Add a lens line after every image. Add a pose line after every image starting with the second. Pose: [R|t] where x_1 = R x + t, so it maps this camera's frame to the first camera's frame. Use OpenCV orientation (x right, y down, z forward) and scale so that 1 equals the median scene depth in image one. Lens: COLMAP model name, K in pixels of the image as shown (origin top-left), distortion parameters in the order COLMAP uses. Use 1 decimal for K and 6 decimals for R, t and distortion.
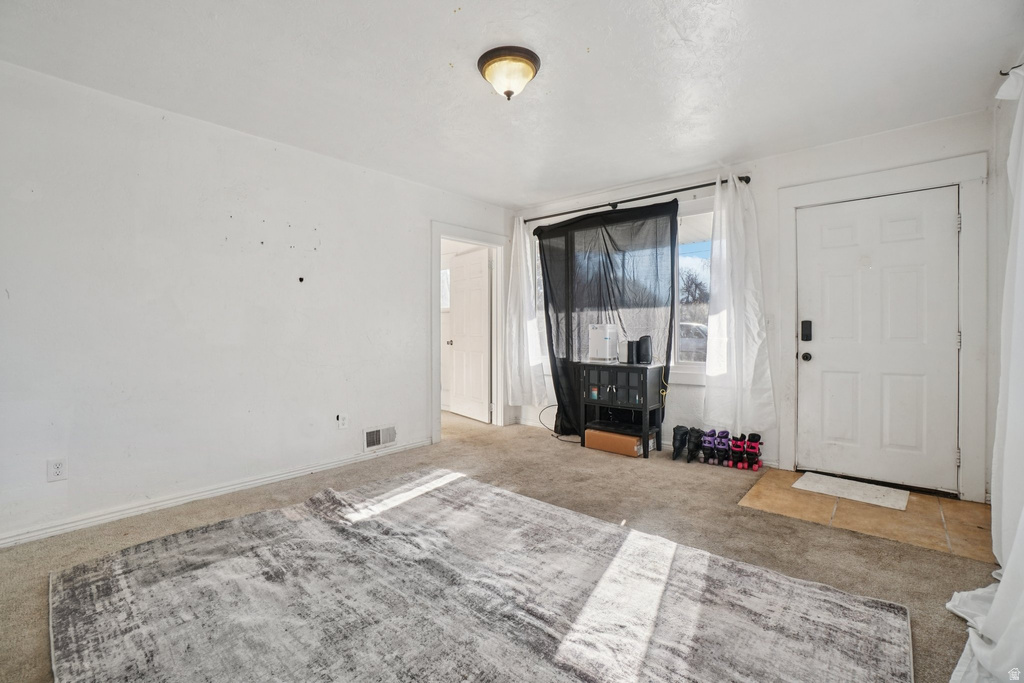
lens RADIAL K [[451.5, 0, 501.1], [0, 451.5, 337.1], [0, 0, 1]] dist [-0.063622, 0.024261]
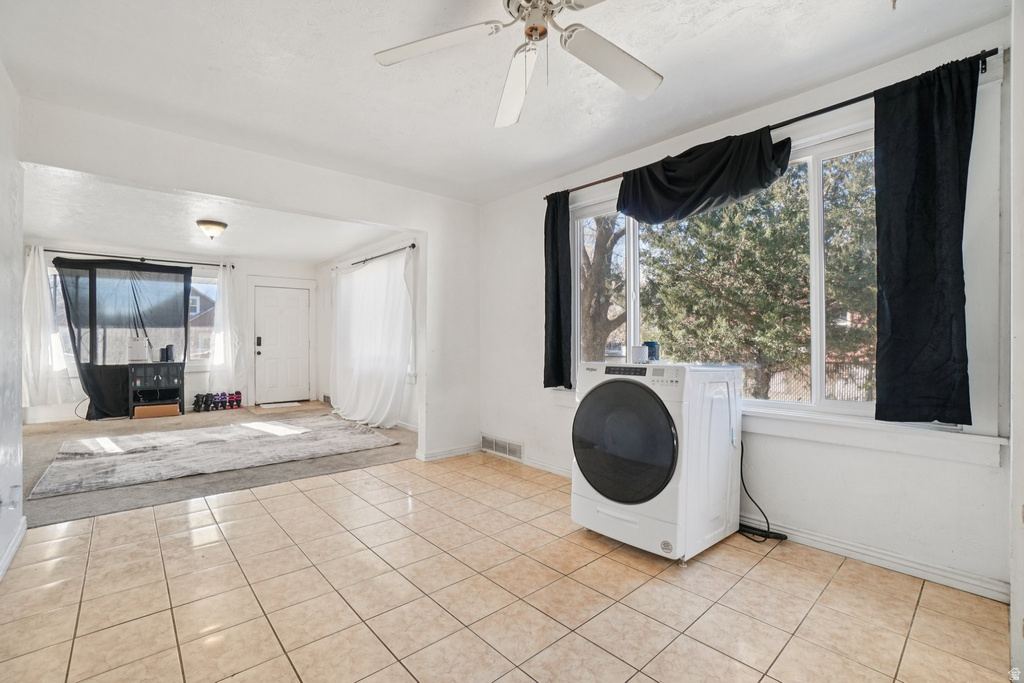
lens RADIAL K [[451.5, 0, 501.1], [0, 451.5, 337.1], [0, 0, 1]] dist [-0.063622, 0.024261]
pose [[0.133408, 0.007130, 0.991036, -1.493747], [0.018697, 0.999778, -0.009710, 0.010290], [-0.990885, 0.019825, 0.133245, -0.567634]]
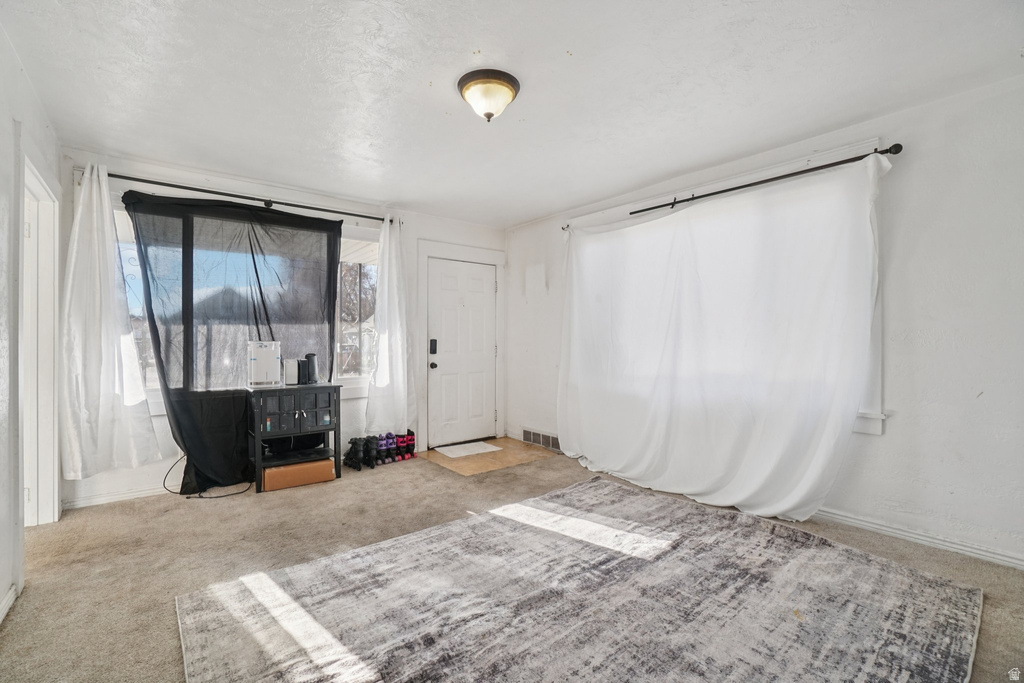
lens RADIAL K [[451.5, 0, 501.1], [0, 451.5, 337.1], [0, 0, 1]] dist [-0.063622, 0.024261]
pose [[0.163811, 0.009321, 0.986448, -0.726380], [0.020665, 0.999704, -0.012878, -0.022622], [-0.986275, 0.022495, 0.163570, 0.598493]]
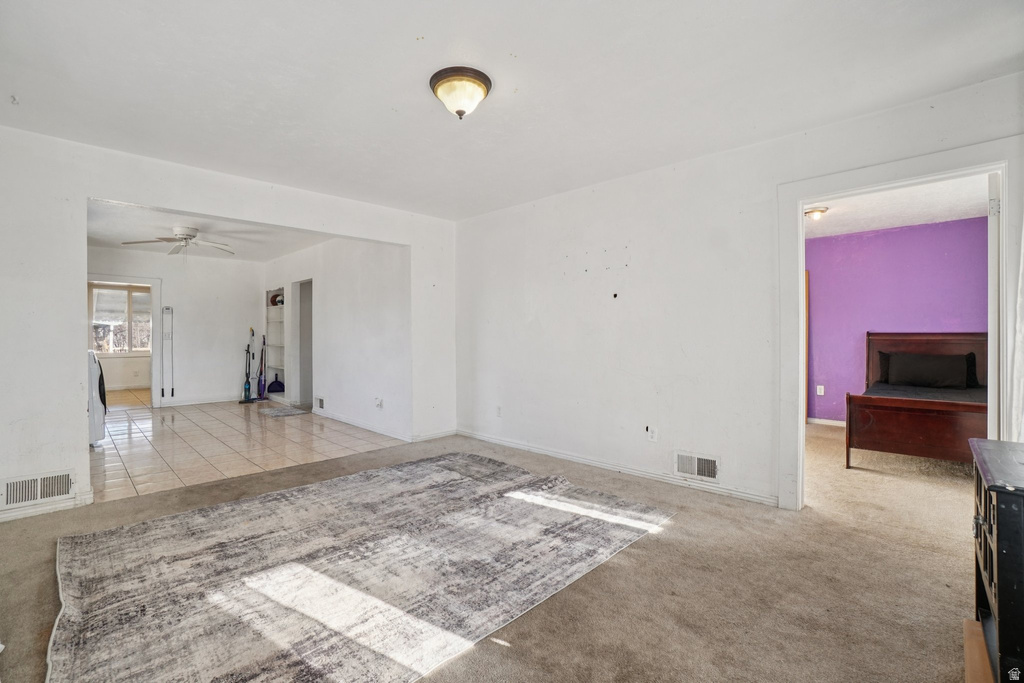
lens RADIAL K [[451.5, 0, 501.1], [0, 451.5, 337.1], [0, 0, 1]] dist [-0.063622, 0.024261]
pose [[-0.053706, 0.004334, -0.998547, 0.769091], [-0.018883, 0.999807, 0.005355, -0.030226], [0.998378, 0.019143, -0.053614, 0.850815]]
